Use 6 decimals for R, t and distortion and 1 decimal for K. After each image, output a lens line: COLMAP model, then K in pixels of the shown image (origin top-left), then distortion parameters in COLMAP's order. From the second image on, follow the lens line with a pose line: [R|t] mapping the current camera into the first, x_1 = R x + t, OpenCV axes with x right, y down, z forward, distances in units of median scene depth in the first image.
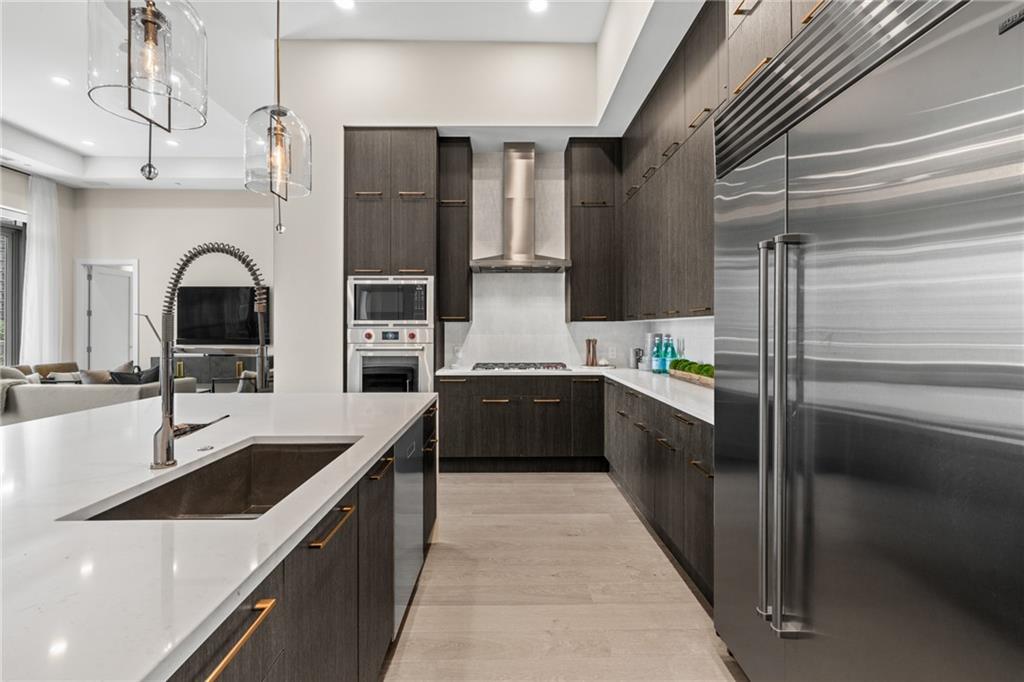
lens RADIAL K [[467.0, 0, 510.7], [0, 467.0, 329.7], [0, 0, 1]] dist [-0.009396, 0.002928]
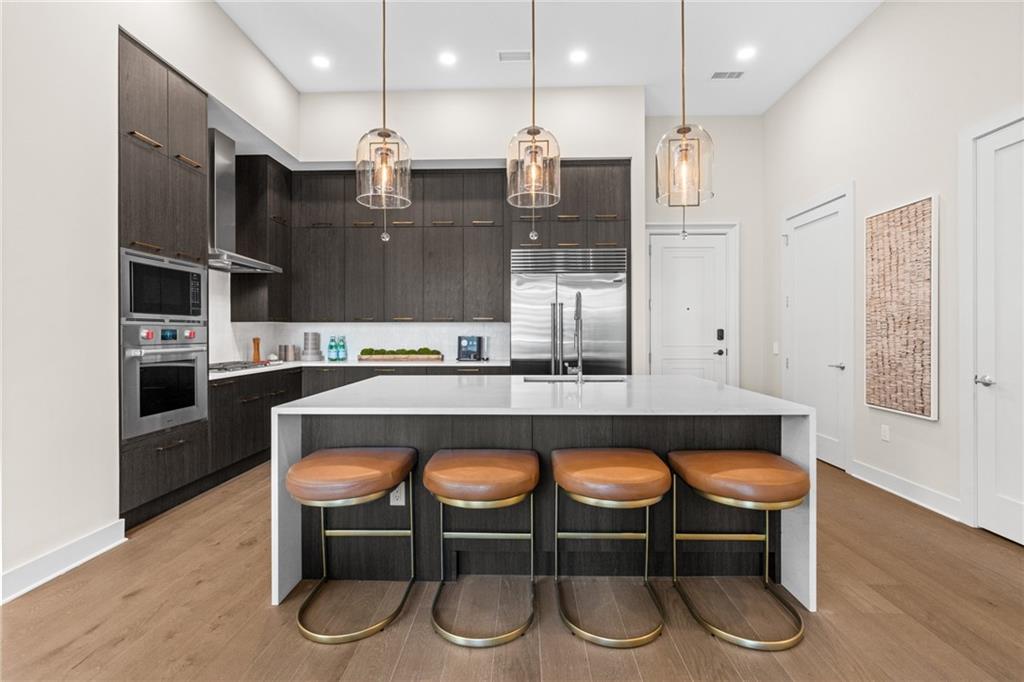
lens RADIAL K [[467.0, 0, 511.1], [0, 467.0, 336.0], [0, 0, 1]] dist [-0.009396, 0.002928]
pose [[0.054283, -0.004806, 0.998514, -0.999938], [-0.000459, 0.999988, 0.004838, 0.011285], [-0.998525, -0.000721, 0.054280, 0.388113]]
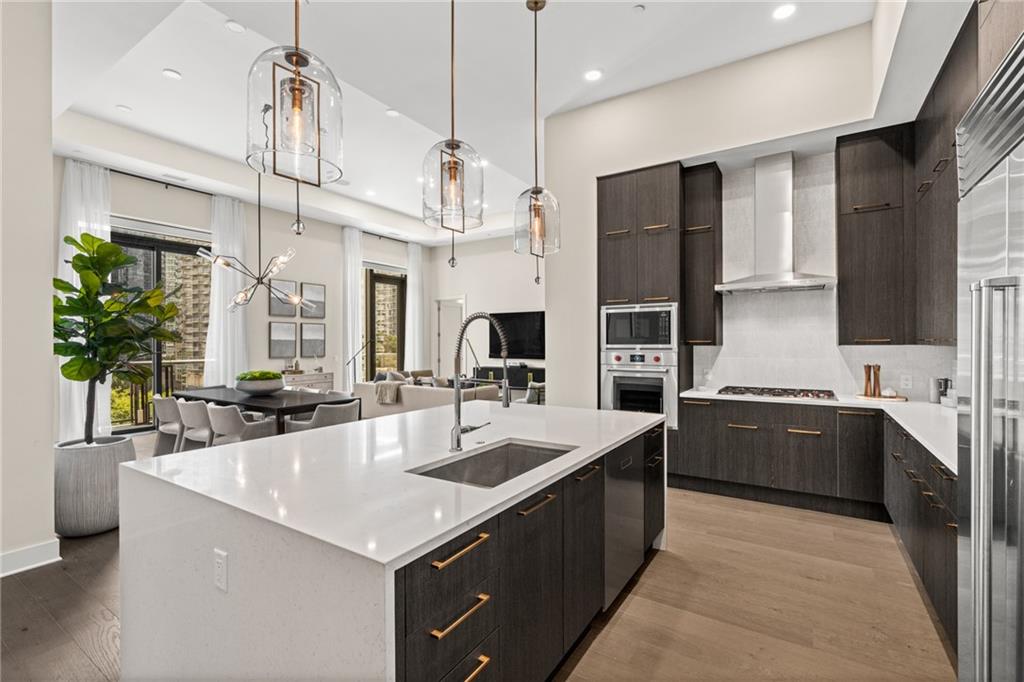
lens RADIAL K [[467.0, 0, 509.6], [0, 467.0, 343.1], [0, 0, 1]] dist [-0.009396, 0.002928]
pose [[0.826270, -0.000970, -0.563273, 0.115338], [0.005127, 0.999970, 0.005798, -0.031778], [0.563251, -0.007679, 0.826250, -0.085338]]
